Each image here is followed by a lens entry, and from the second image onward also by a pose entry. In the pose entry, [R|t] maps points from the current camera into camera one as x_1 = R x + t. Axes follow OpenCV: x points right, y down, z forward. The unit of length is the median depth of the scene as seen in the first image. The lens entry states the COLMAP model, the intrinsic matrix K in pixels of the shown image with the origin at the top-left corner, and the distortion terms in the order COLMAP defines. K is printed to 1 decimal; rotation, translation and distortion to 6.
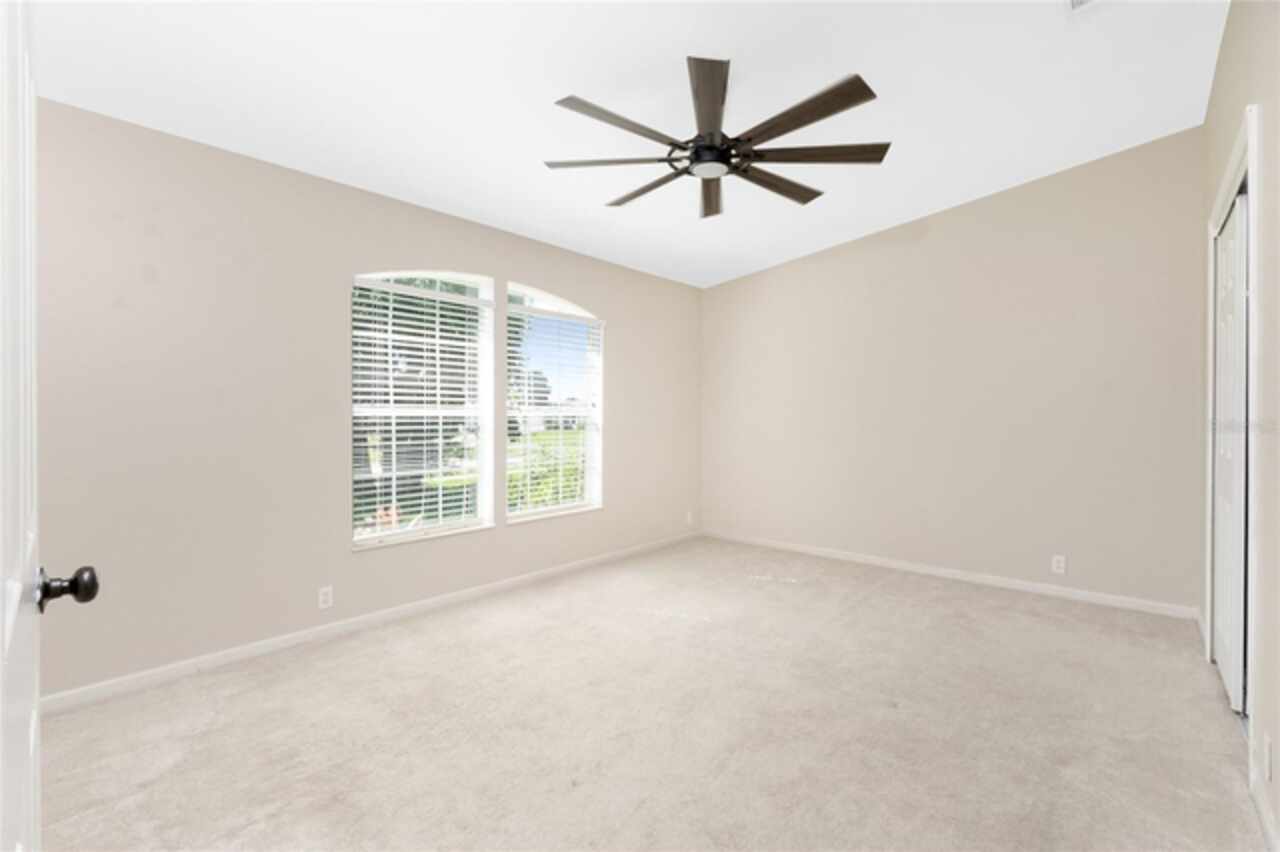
lens RADIAL K [[564.8, 0, 635.5], [0, 564.8, 423.1], [0, 0, 1]] dist [-0.000209, 0.000064]
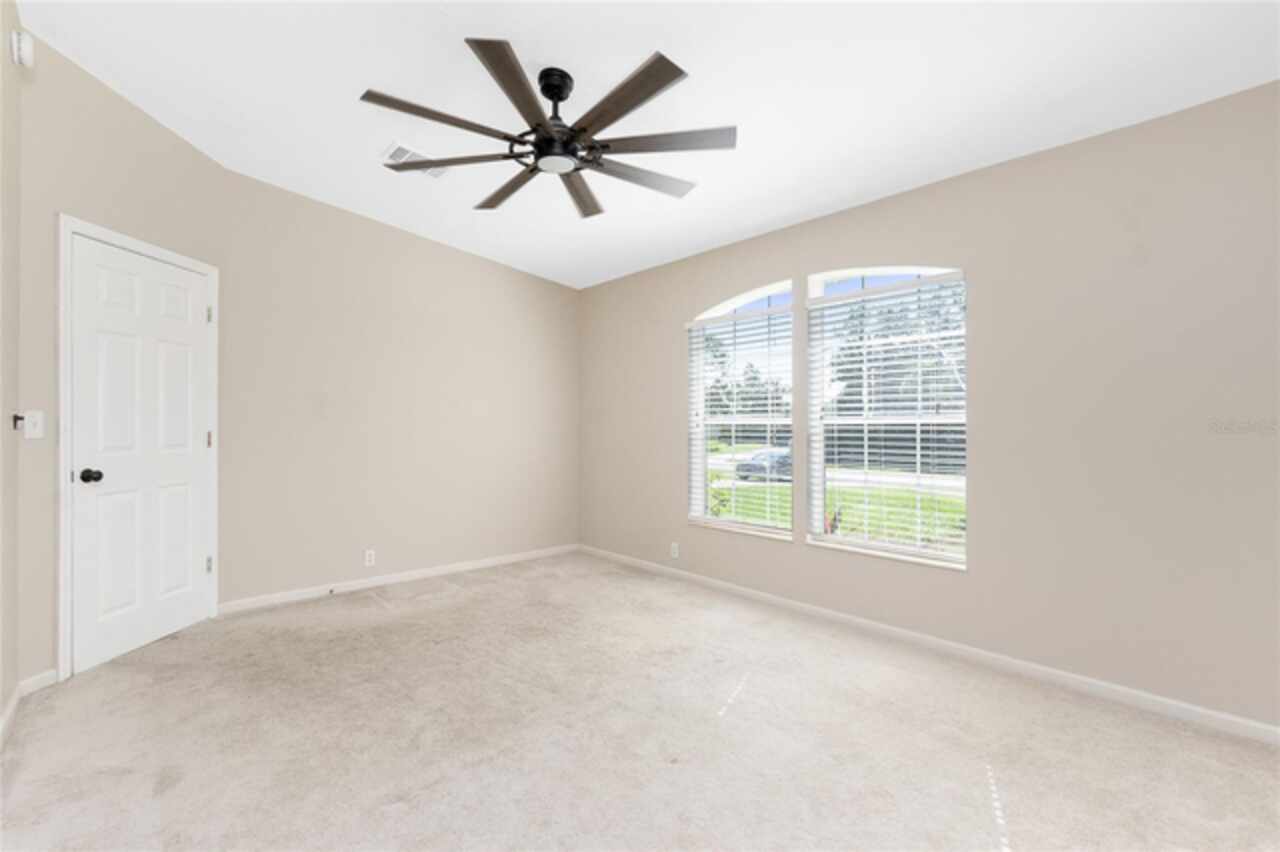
lens RADIAL K [[564.8, 0, 635.5], [0, 564.8, 423.1], [0, 0, 1]] dist [-0.000209, 0.000064]
pose [[-0.110206, -0.000529, -0.993909, 0.644367], [-0.007032, 0.999975, 0.000248, -0.011410], [0.993884, 0.007017, -0.110207, 0.755155]]
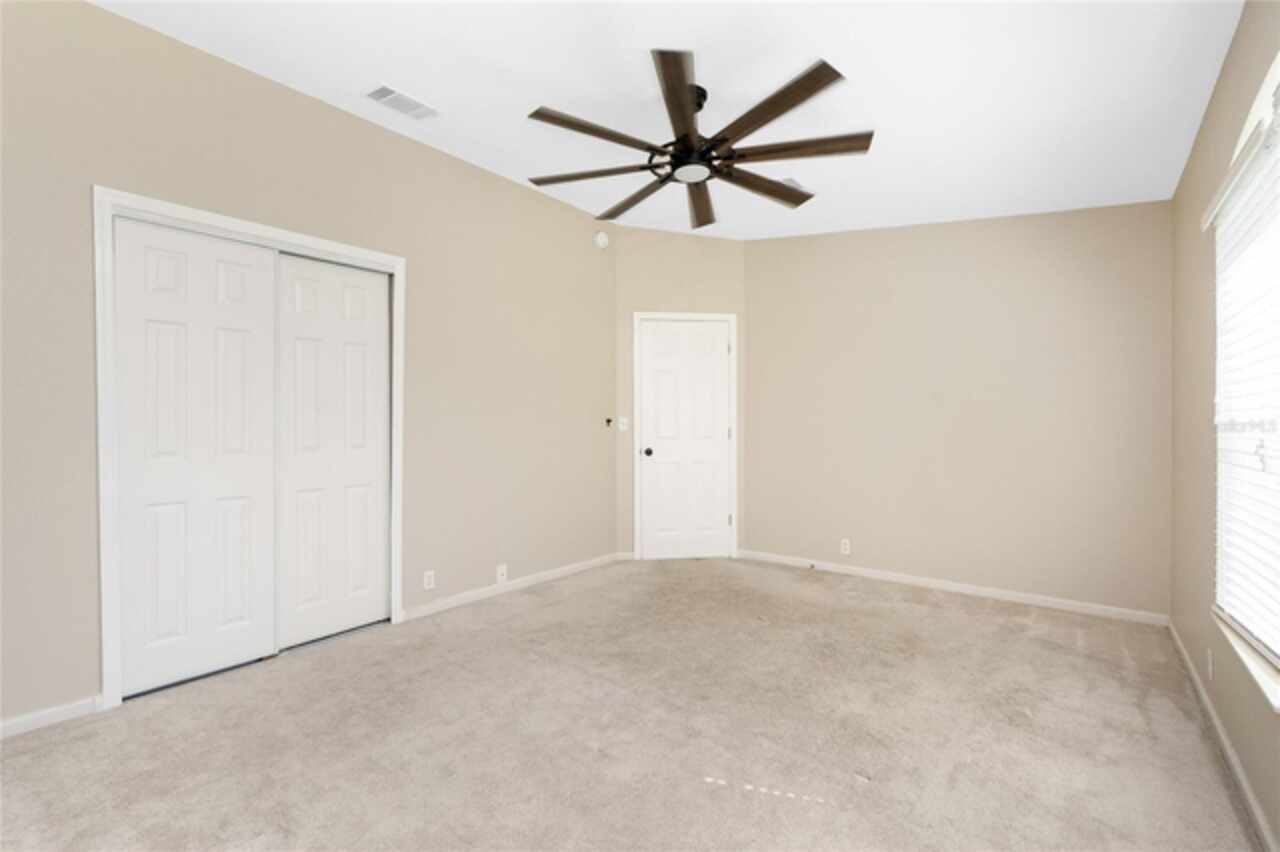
lens RADIAL K [[558.7, 0, 647.0], [0, 558.7, 438.8], [0, 0, 1]] dist [-0.000623, -0.000029]
pose [[-0.997527, 0.004934, -0.070110, 0.176133], [0.003045, 0.999630, 0.027017, -0.005443], [0.070218, 0.026737, -0.997173, 1.188145]]
